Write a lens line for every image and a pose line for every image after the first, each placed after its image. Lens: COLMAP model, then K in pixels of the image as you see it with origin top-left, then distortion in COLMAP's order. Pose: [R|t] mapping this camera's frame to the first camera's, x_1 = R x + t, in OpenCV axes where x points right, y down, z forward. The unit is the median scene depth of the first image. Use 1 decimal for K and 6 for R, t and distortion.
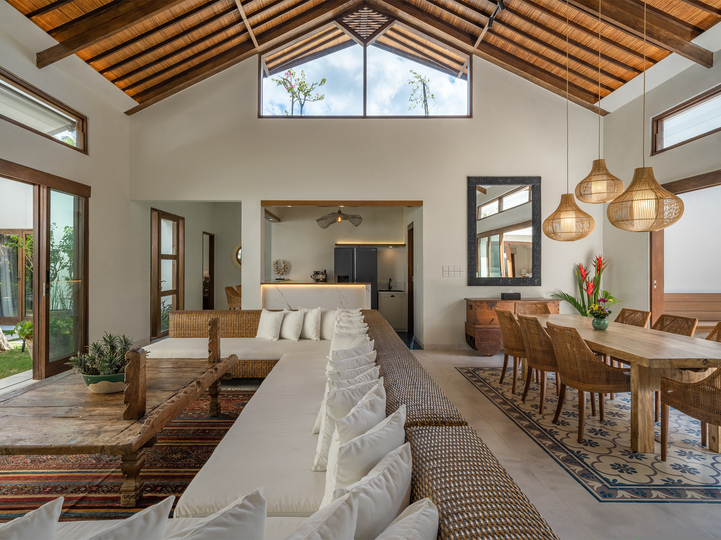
lens RADIAL K [[416.9, 0, 349.2], [0, 416.9, 268.6], [0, 0, 1]] dist [0.002910, 0.006065]
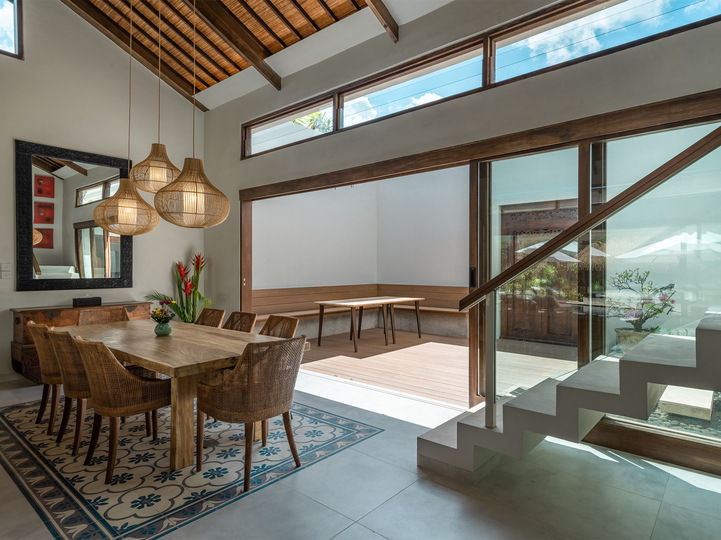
lens RADIAL K [[416.9, 0, 401.4], [0, 416.9, 269.9], [0, 0, 1]] dist [0.002910, 0.006065]
pose [[0.625639, -0.004569, 0.780099, 0.139866], [0.000782, 0.999986, 0.005230, 0.001117], [-0.780112, -0.002662, 0.625634, 0.027585]]
